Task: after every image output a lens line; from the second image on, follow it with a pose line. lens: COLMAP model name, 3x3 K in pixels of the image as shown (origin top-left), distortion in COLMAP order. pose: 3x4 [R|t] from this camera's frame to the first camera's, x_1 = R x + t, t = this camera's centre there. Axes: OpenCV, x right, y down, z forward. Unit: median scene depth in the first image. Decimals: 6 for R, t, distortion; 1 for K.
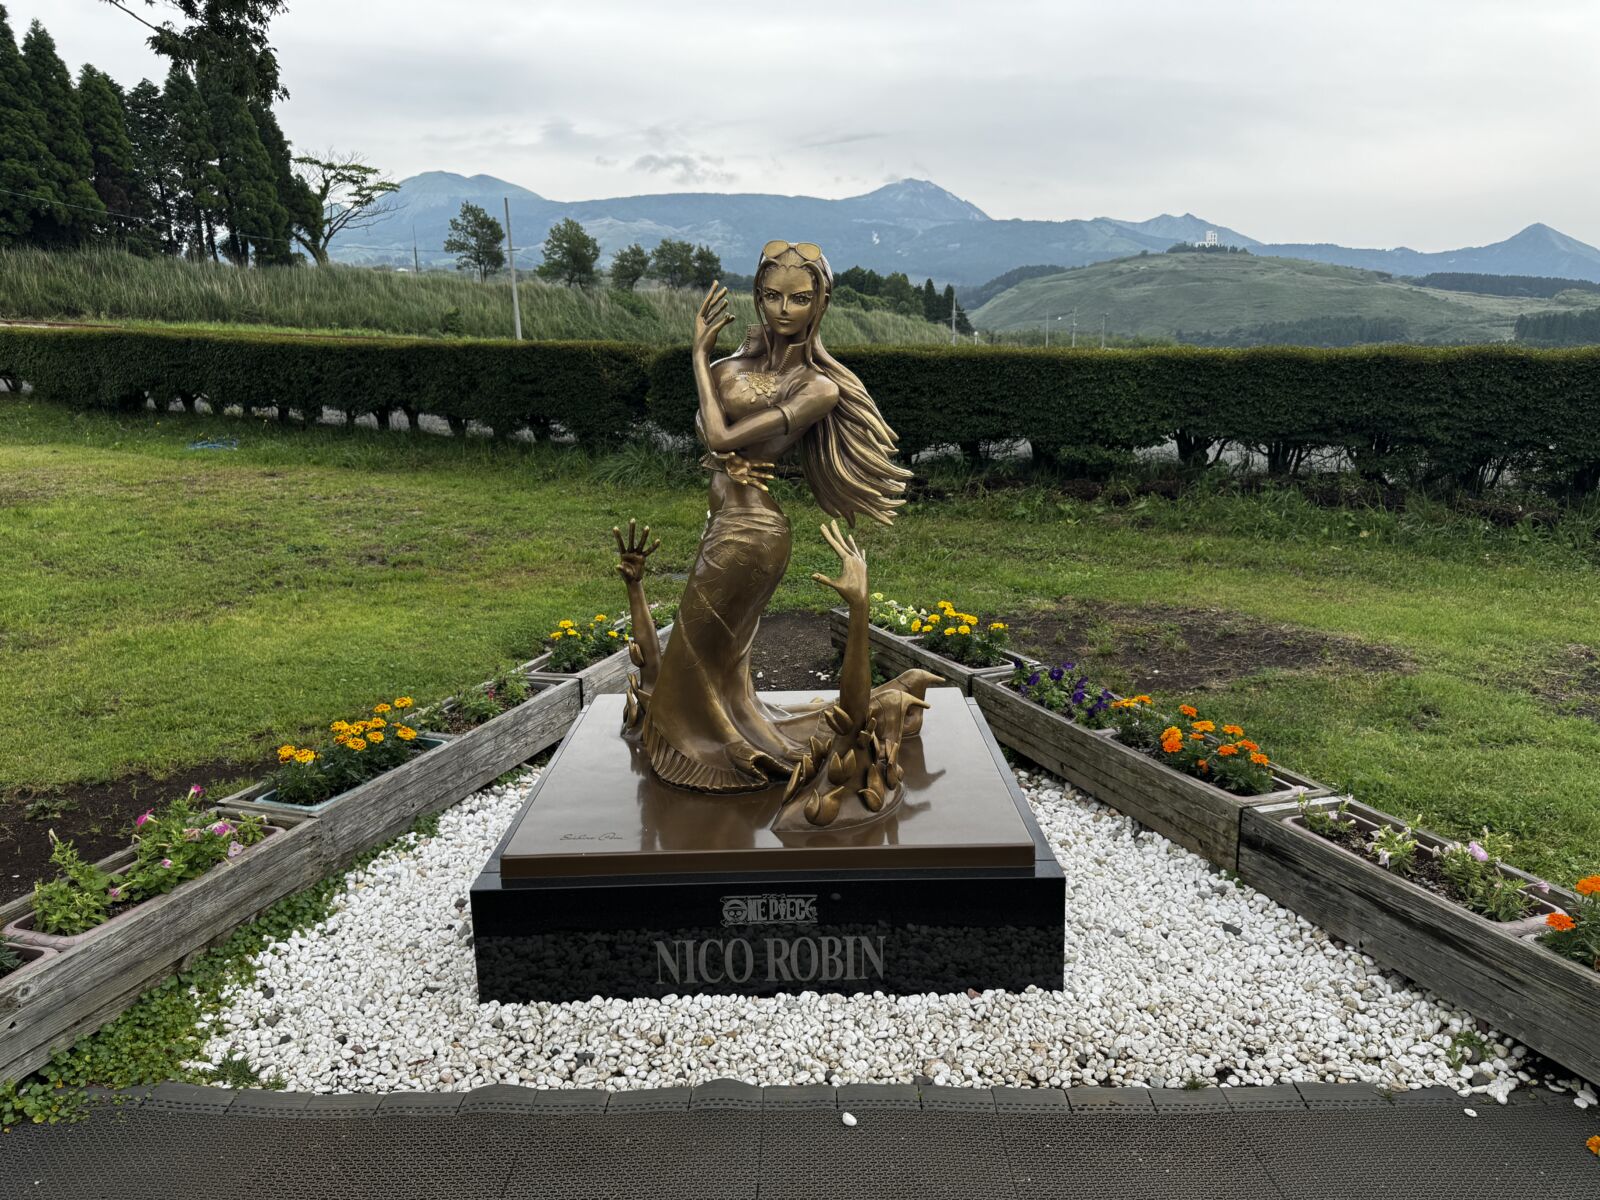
lens RADIAL K [[1133.9, 0, 800.2], [0, 1133.9, 592.6], [0, 0, 1]] dist [0.064414, -0.085128]
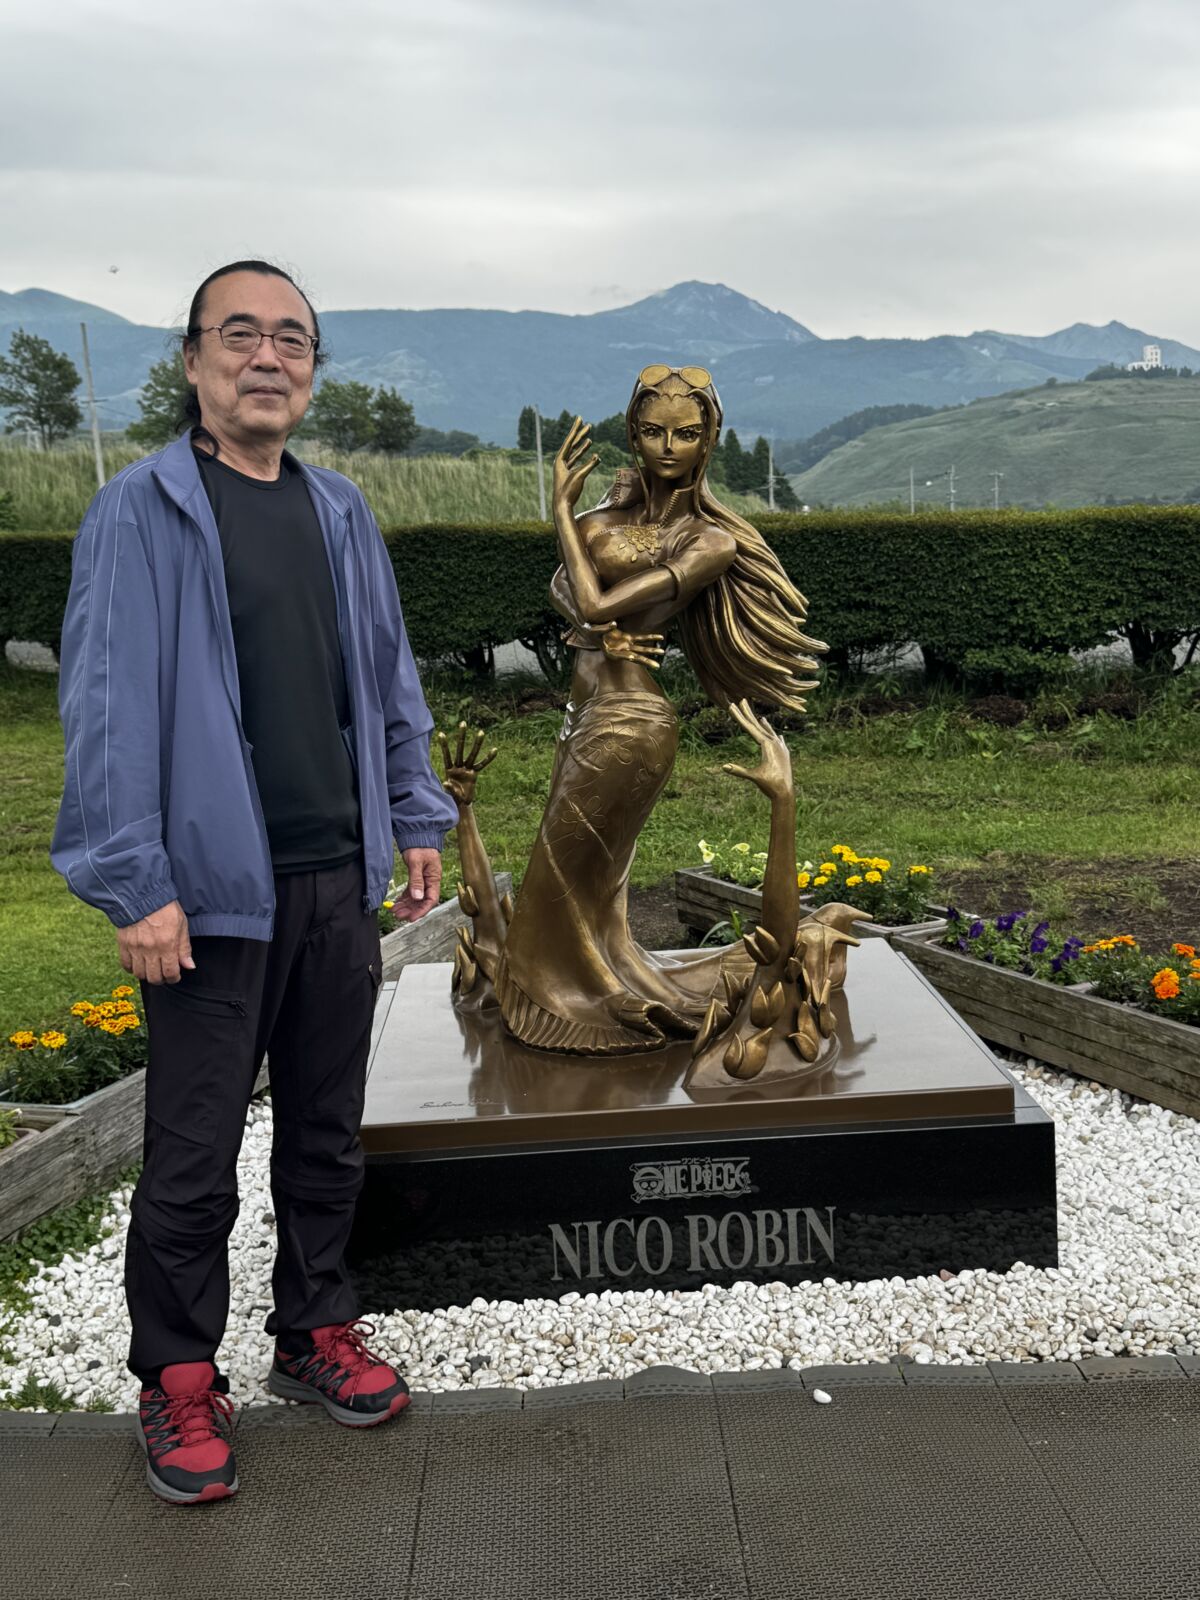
lens RADIAL K [[1794.3, 0, 600.0], [0, 1794.3, 800.0], [0, 0, 1]] dist [0.078627, 0.014894]
pose [[0.998699, -0.034121, 0.037885, -0.110771], [0.036652, 0.996993, -0.068271, 0.081656], [-0.035442, 0.069571, 0.996947, -0.242842]]
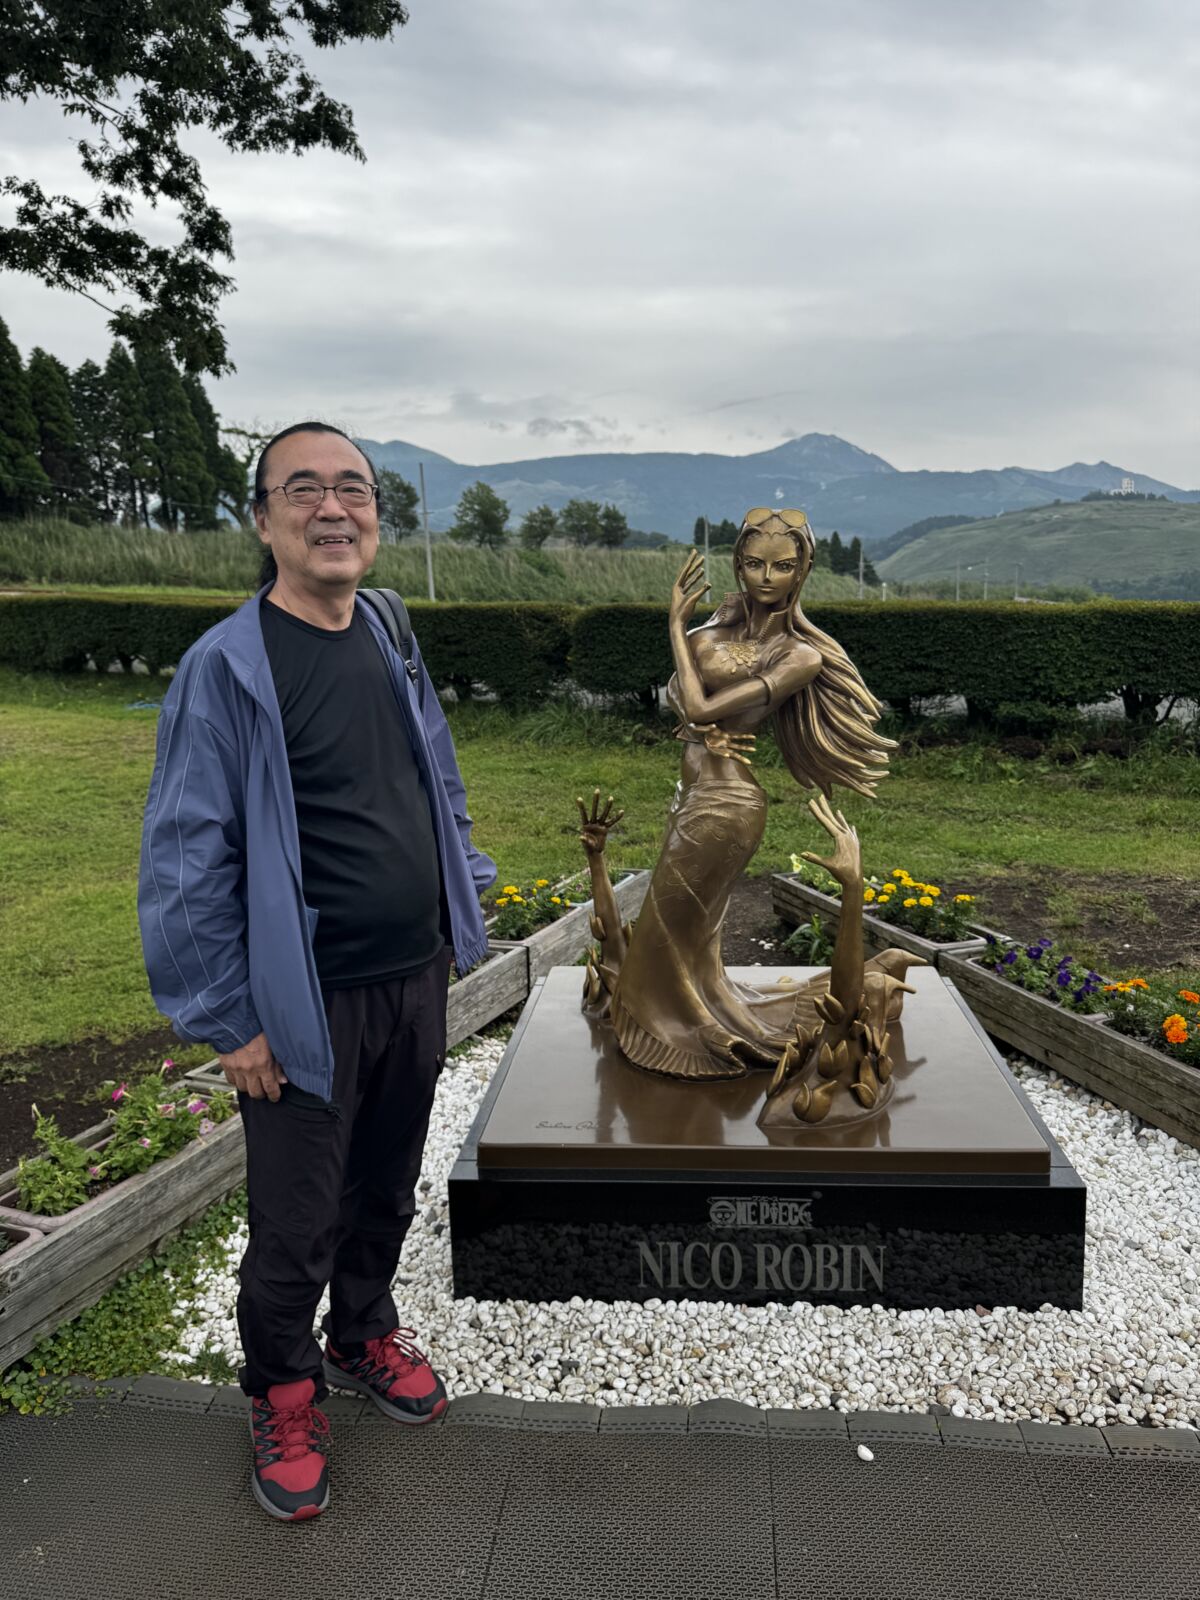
lens RADIAL K [[1134.7, 0, 605.2], [0, 1134.7, 793.1], [0, 0, 1]] dist [0.066888, -0.110323]
pose [[0.996609, 0.001794, -0.082262, -0.065466], [-0.005498, 0.998980, -0.044825, -0.019726], [0.082098, 0.045125, 0.995602, 0.030591]]
